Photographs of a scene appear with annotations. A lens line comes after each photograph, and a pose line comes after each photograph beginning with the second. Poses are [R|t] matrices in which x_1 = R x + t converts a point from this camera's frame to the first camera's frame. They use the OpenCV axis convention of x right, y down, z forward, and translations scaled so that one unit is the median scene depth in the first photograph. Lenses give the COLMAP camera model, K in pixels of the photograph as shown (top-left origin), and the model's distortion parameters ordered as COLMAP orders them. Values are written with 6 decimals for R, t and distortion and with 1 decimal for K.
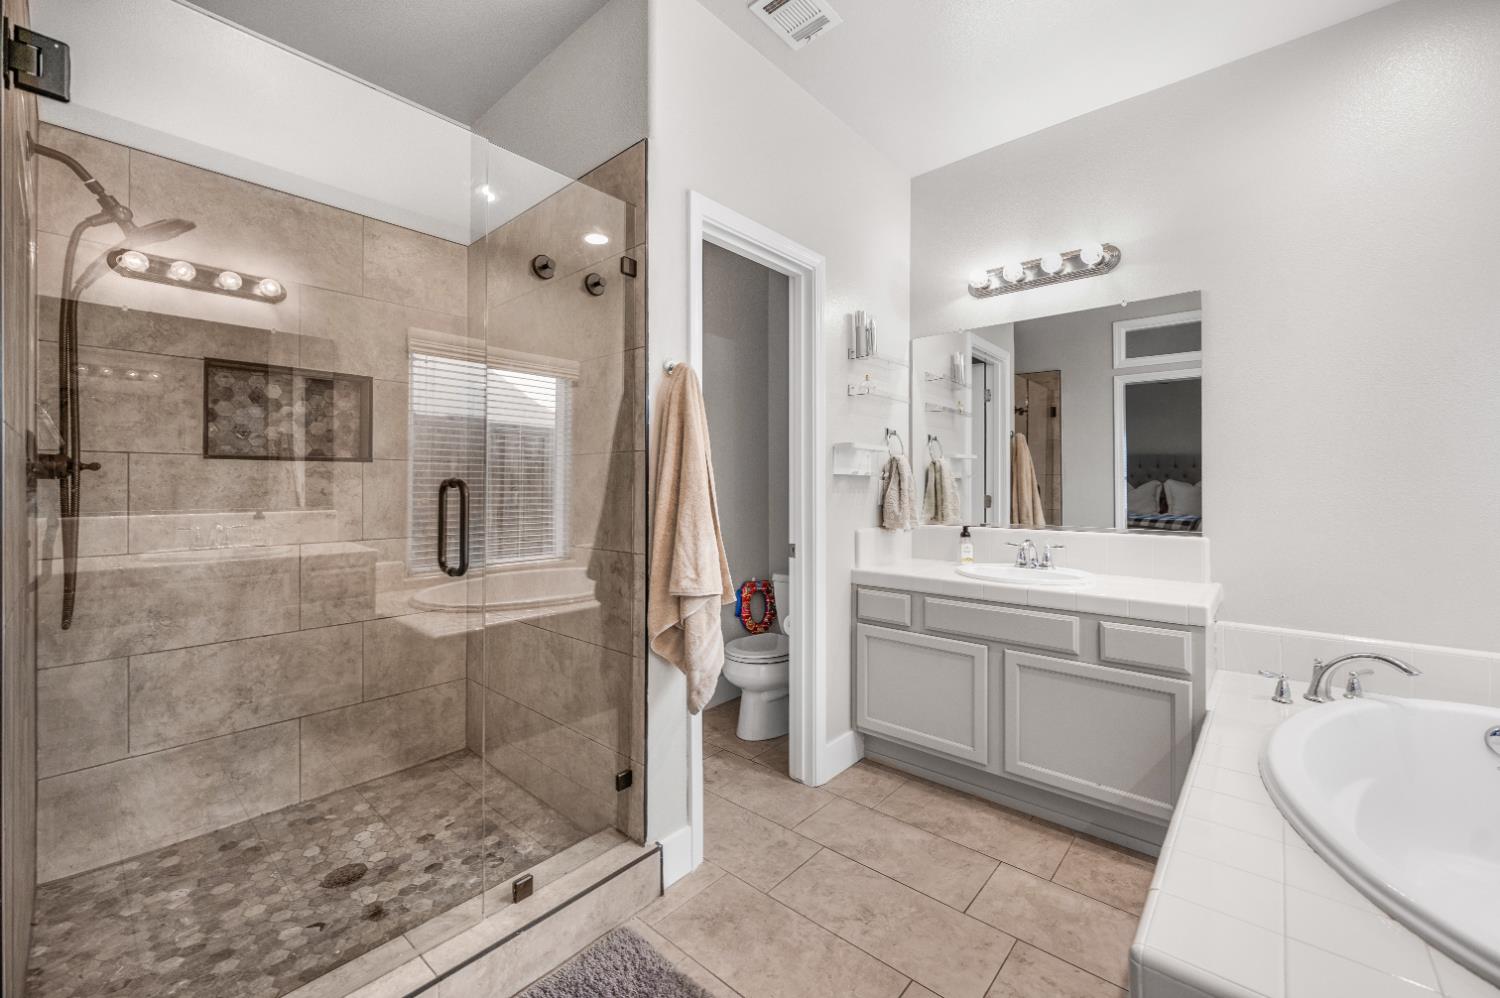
lens RADIAL K [[602.8, 0, 755.1], [0, 602.8, 486.1], [0, 0, 1]] dist [0.001372, 0.000107]
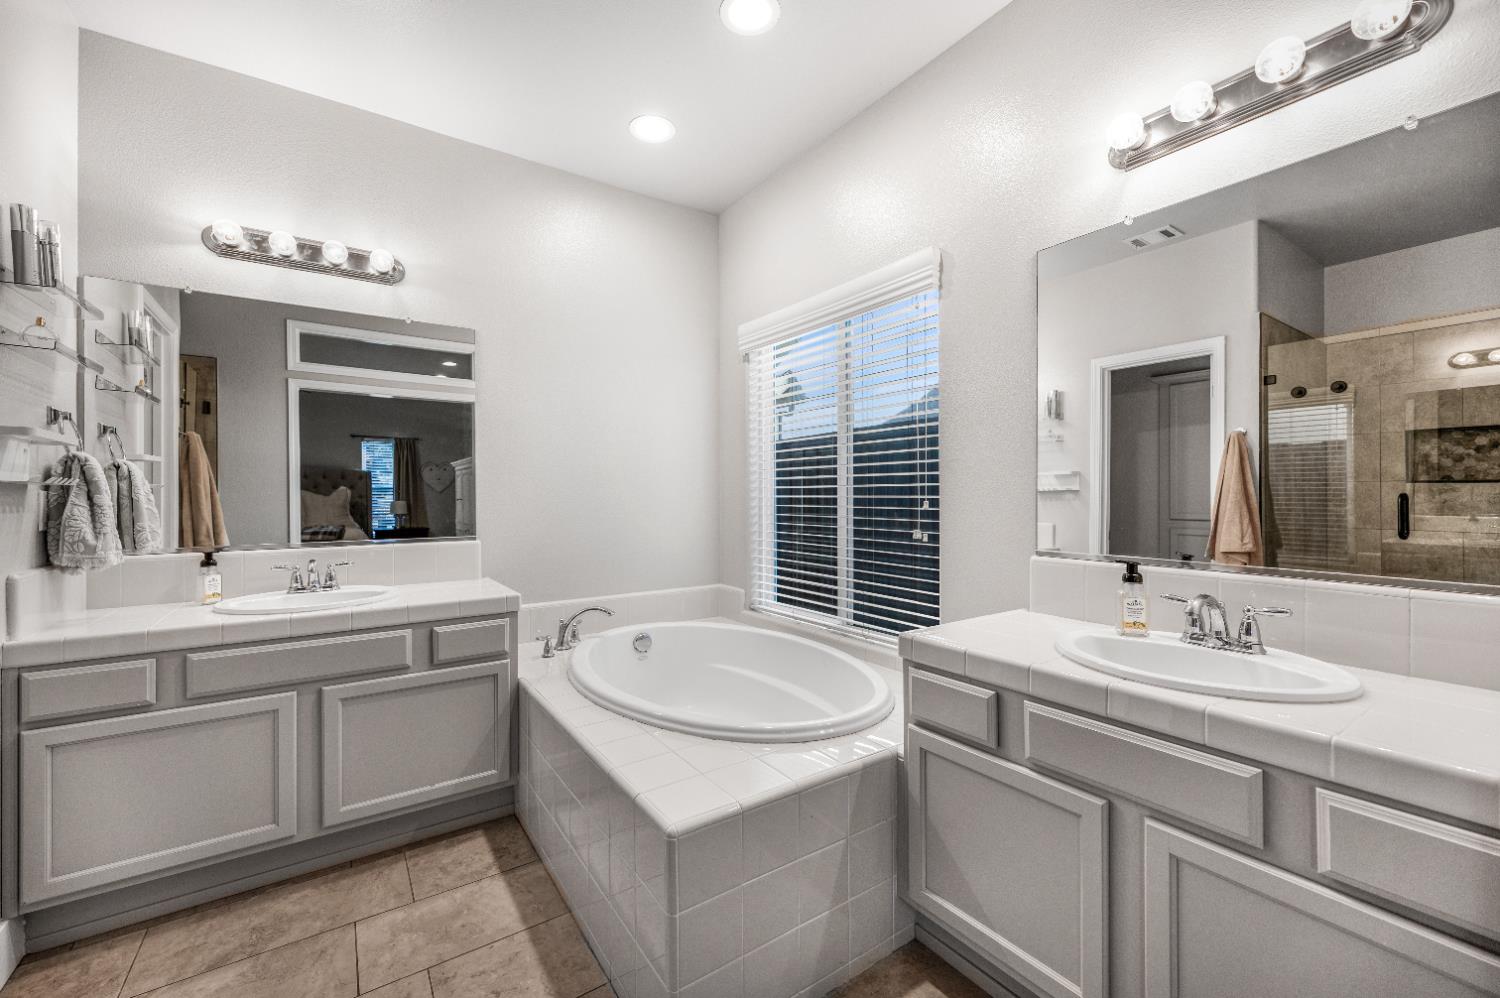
lens RADIAL K [[602.8, 0, 752.8], [0, 602.8, 496.5], [0, 0, 1]] dist [0.001372, 0.000107]
pose [[0.255288, -0.005937, 0.966847, -0.237319], [0.006657, 0.999968, 0.004382, -0.002132], [-0.966842, 0.005317, 0.255320, 0.164478]]
